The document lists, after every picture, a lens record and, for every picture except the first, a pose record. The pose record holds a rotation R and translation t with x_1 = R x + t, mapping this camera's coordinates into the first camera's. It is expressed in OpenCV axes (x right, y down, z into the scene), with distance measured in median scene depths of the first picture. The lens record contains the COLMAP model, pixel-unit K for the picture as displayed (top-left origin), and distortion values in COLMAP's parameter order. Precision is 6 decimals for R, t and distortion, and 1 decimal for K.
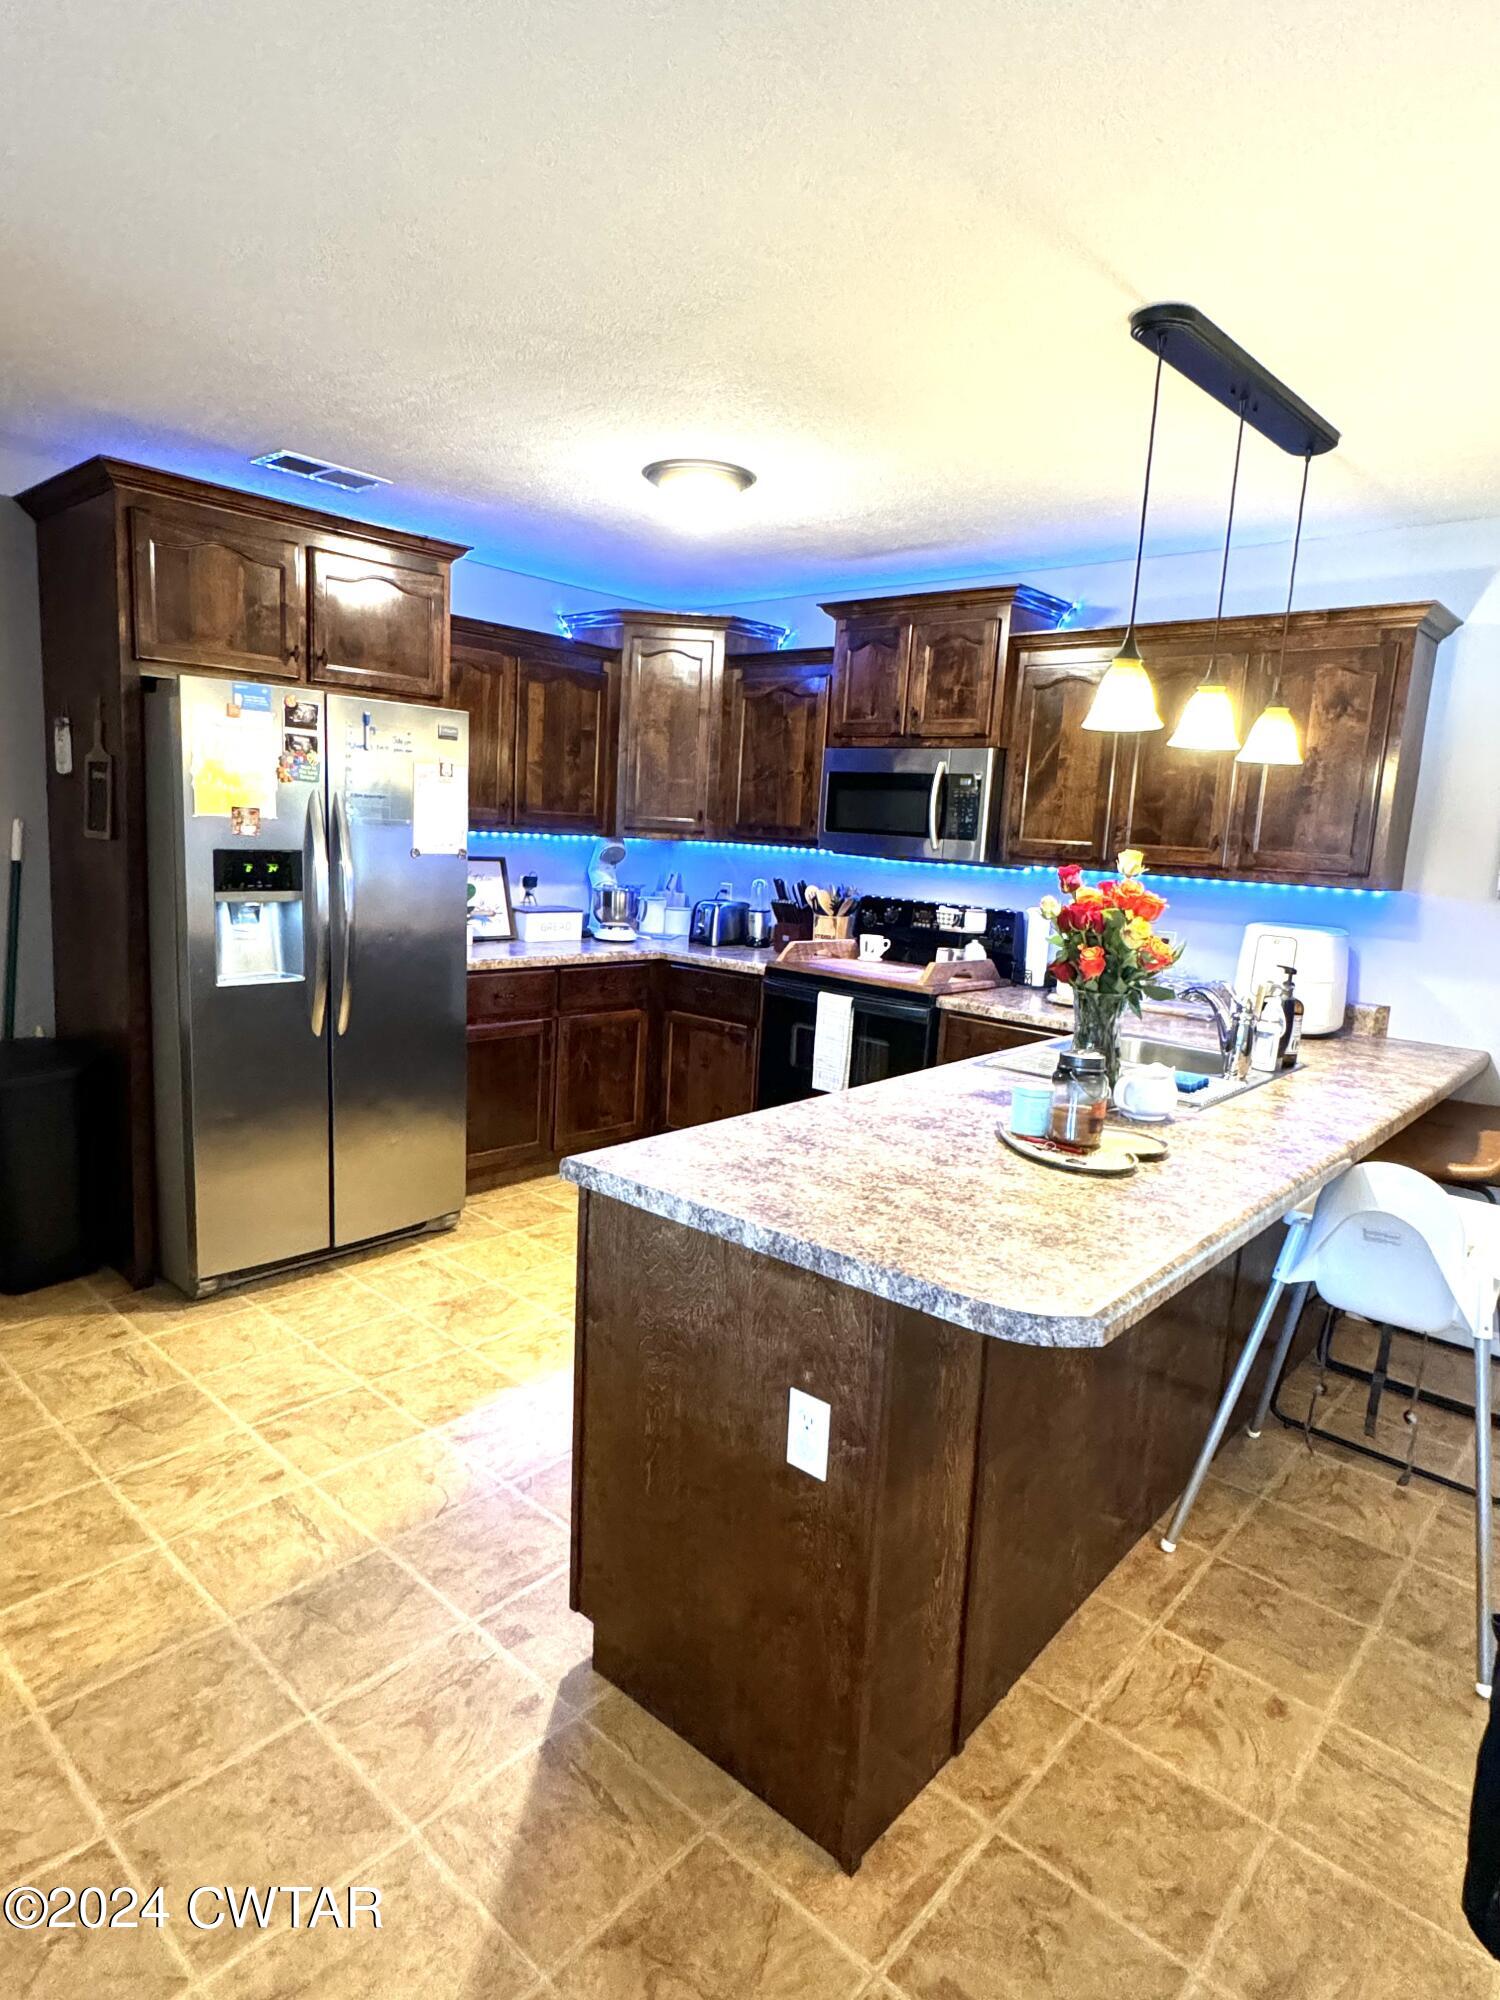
lens RADIAL K [[1112.6, 0, 764.3], [0, 1112.6, 996.9], [0, 0, 1]] dist [0.011837, 0.003197]
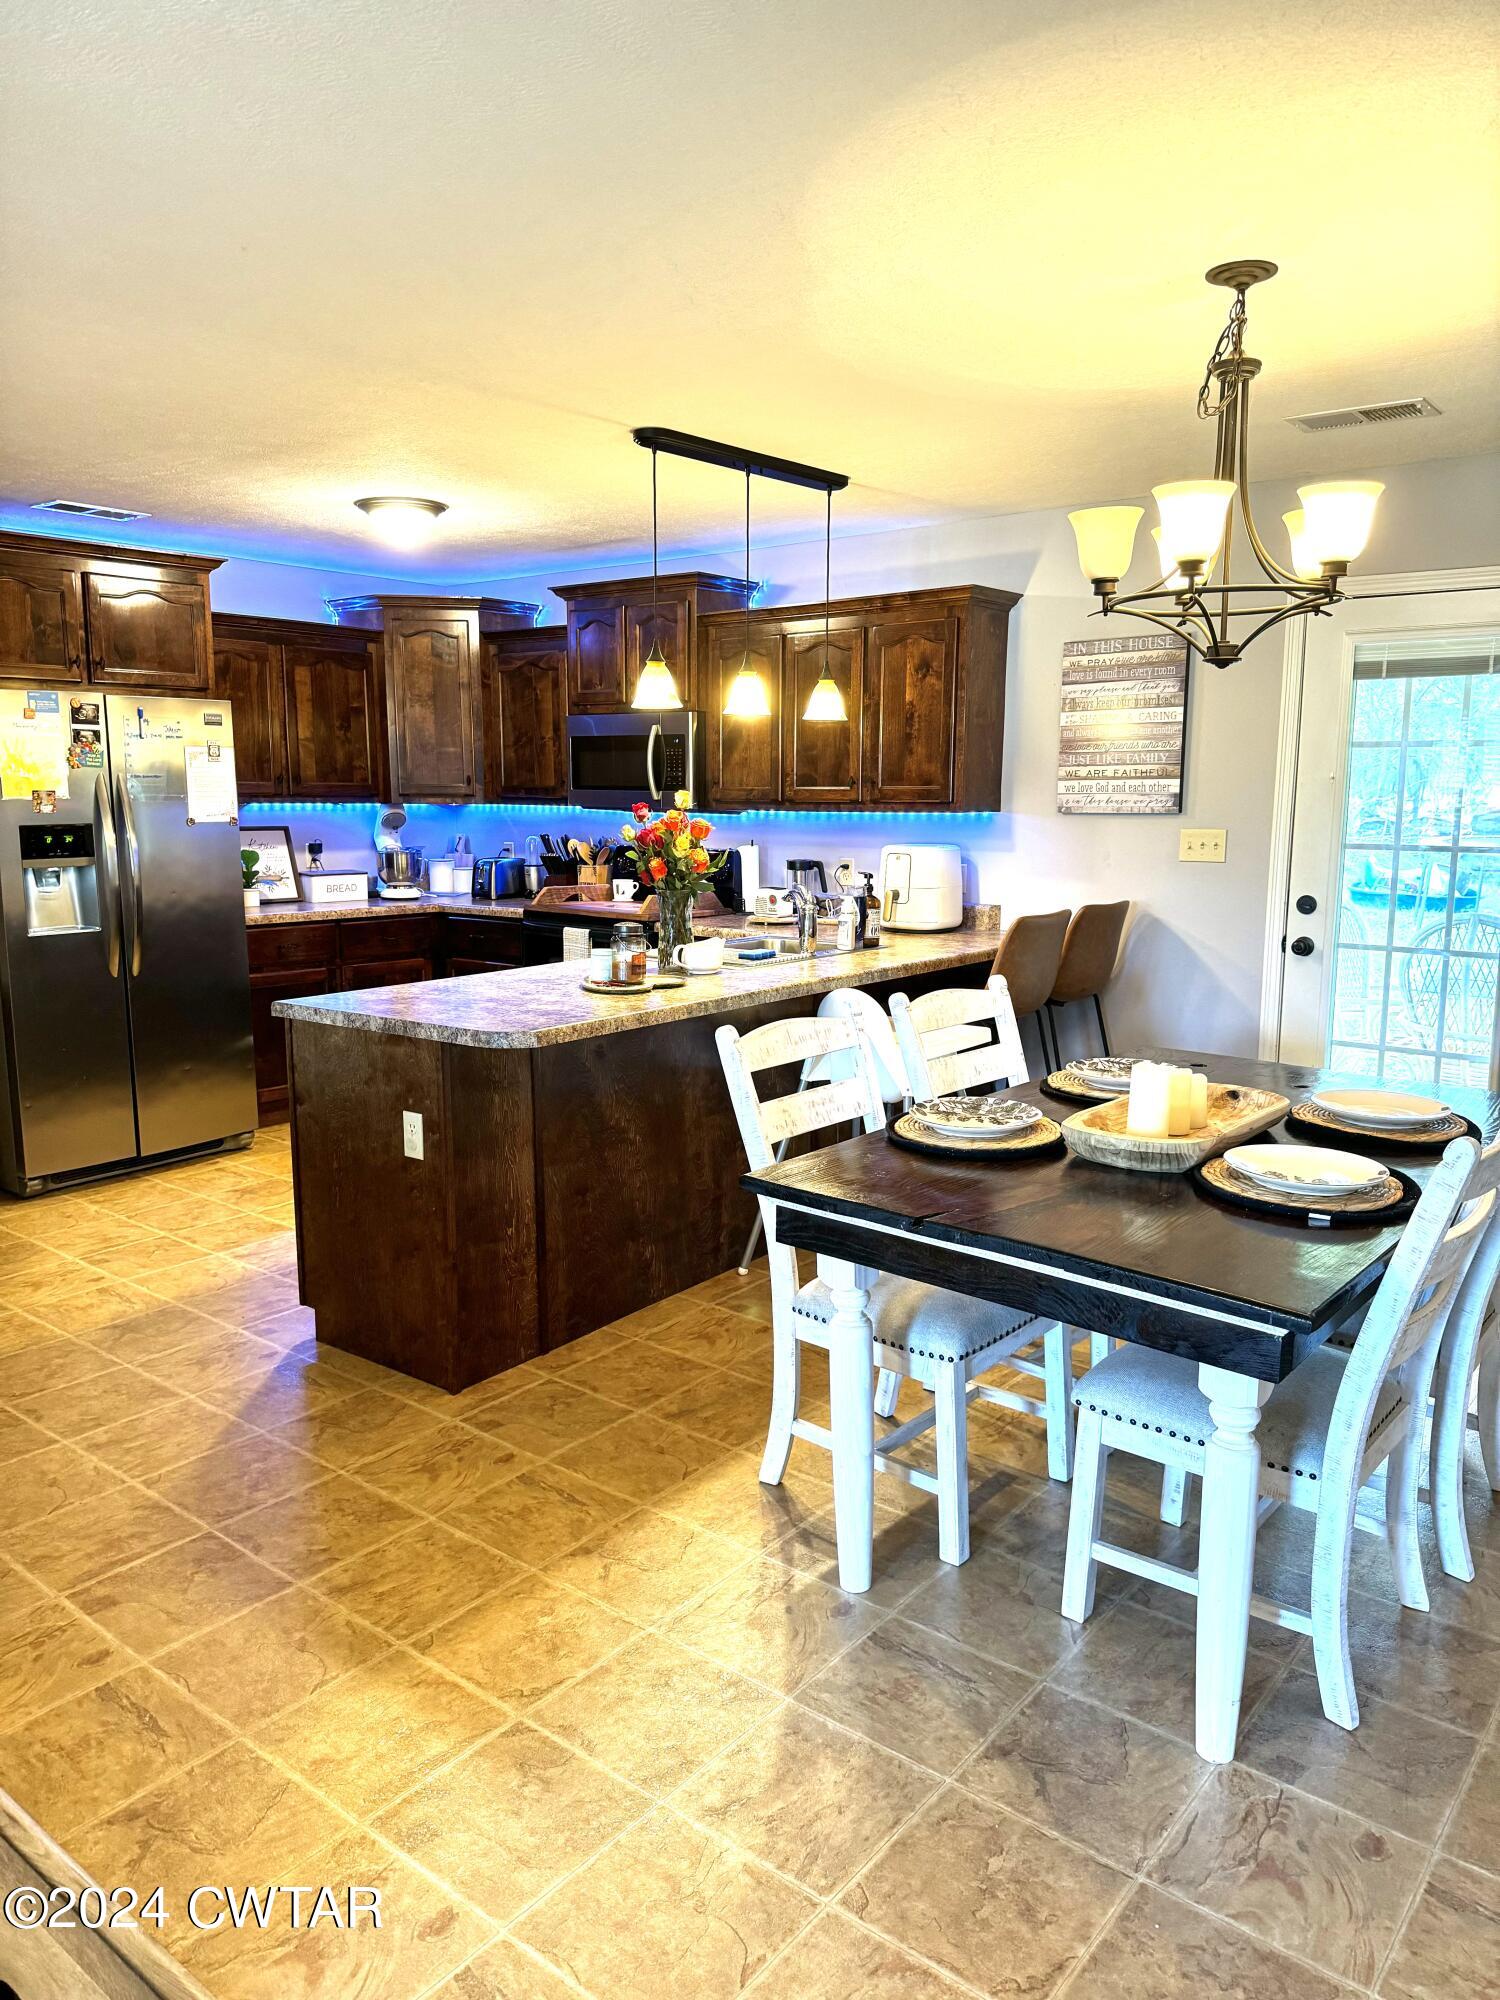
lens RADIAL K [[1423.7, 0, 749.6], [0, 1423.7, 993.2], [0, 0, 1]] dist [0.095899, -0.059881]
pose [[0.998109, -0.055850, 0.025671, 0.177312], [0.056072, 0.998395, -0.008012, 0.075724], [-0.025182, 0.009437, 0.999638, -0.425037]]
